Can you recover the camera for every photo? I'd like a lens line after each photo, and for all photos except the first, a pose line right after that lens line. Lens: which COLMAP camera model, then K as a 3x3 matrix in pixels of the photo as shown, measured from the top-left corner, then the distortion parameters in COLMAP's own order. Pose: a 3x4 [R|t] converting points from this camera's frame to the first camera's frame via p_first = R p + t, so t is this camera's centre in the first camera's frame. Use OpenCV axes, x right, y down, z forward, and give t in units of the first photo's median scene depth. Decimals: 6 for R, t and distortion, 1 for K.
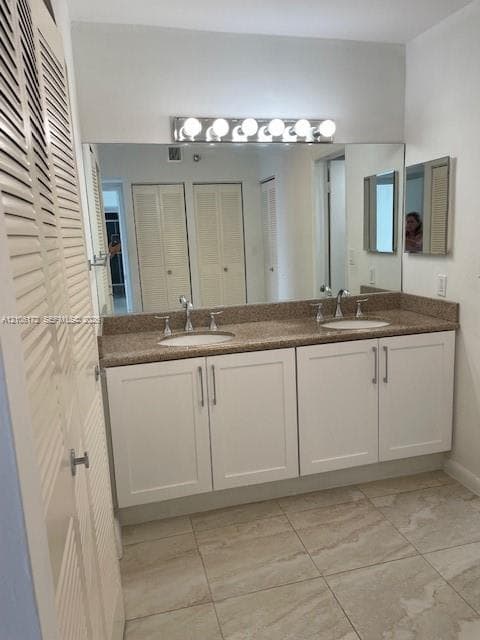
lens RADIAL K [[484.4, 0, 242.2], [0, 484.4, 320.7], [0, 0, 1]] dist [-0.009489, -0.018718]
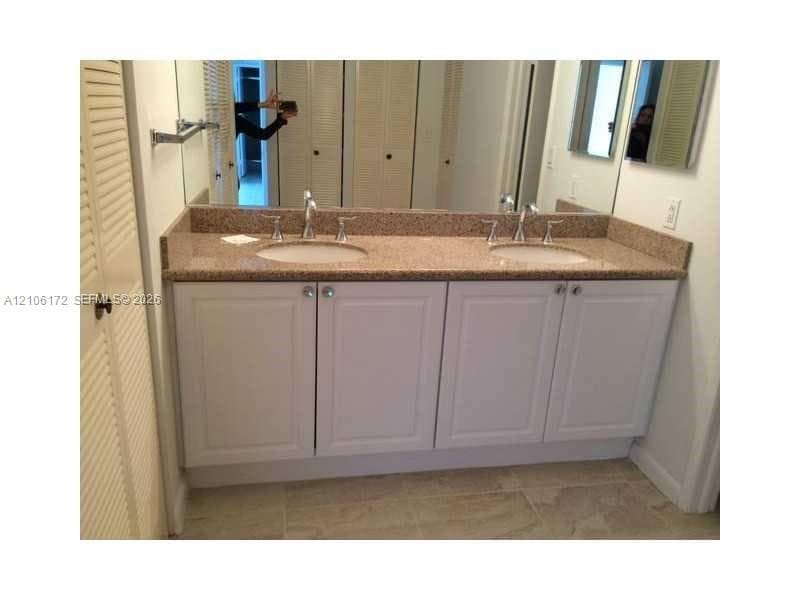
lens RADIAL K [[558.0, 0, 395.2], [0, 558.0, 294.7], [0, 0, 1]] dist [0.020612, 0.001728]
pose [[0.993150, 0.114358, -0.023992, 0.047657], [-0.109975, 0.984200, 0.138765, -0.026168], [0.039481, -0.135176, 0.990035, 0.162196]]
